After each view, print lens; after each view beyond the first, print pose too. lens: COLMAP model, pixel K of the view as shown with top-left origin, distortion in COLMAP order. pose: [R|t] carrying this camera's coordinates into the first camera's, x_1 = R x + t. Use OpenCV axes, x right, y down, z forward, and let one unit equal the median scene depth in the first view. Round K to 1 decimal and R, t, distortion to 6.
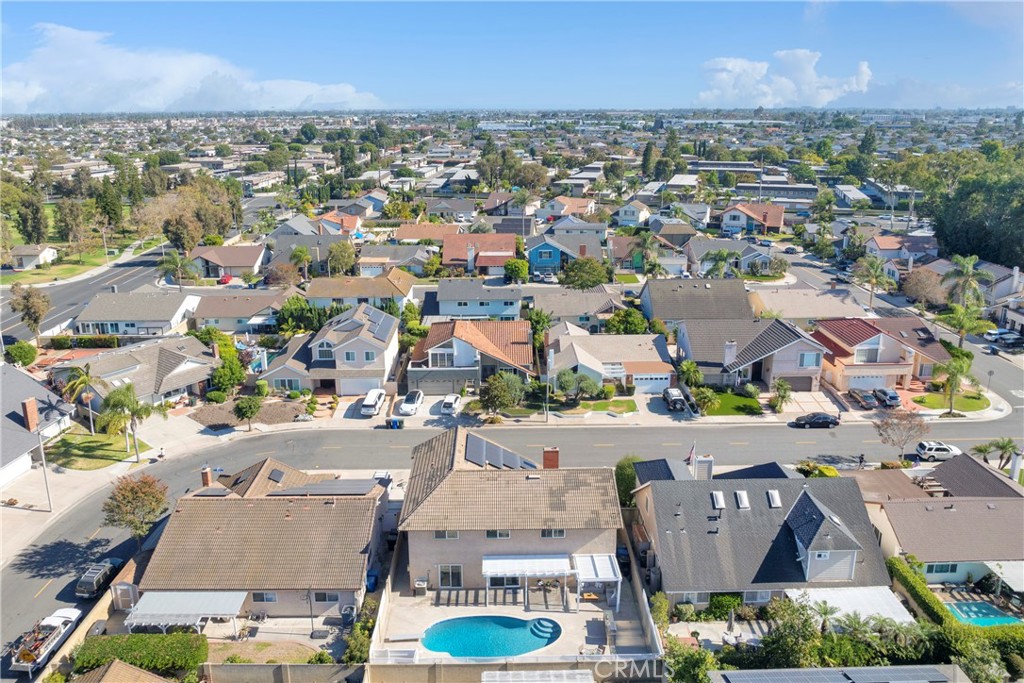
lens RADIAL K [[717.5, 0, 512.0], [0, 717.5, 341.5], [0, 0, 1]] dist [-0.040029, 0.000858]
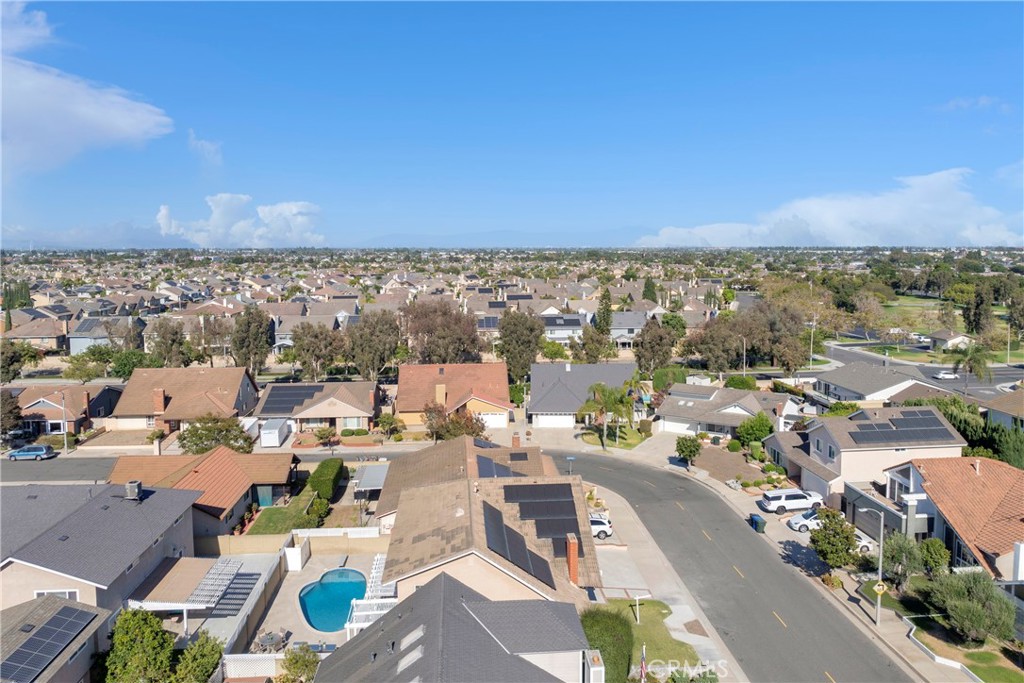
lens RADIAL K [[717.5, 0, 512.0], [0, 717.5, 341.5], [0, 0, 1]] dist [-0.040029, 0.000858]
pose [[0.064978, 0.130041, -0.989377, 0.544252], [-0.301792, 0.947604, 0.104730, -0.072398], [0.951157, 0.291781, 0.100819, 0.572633]]
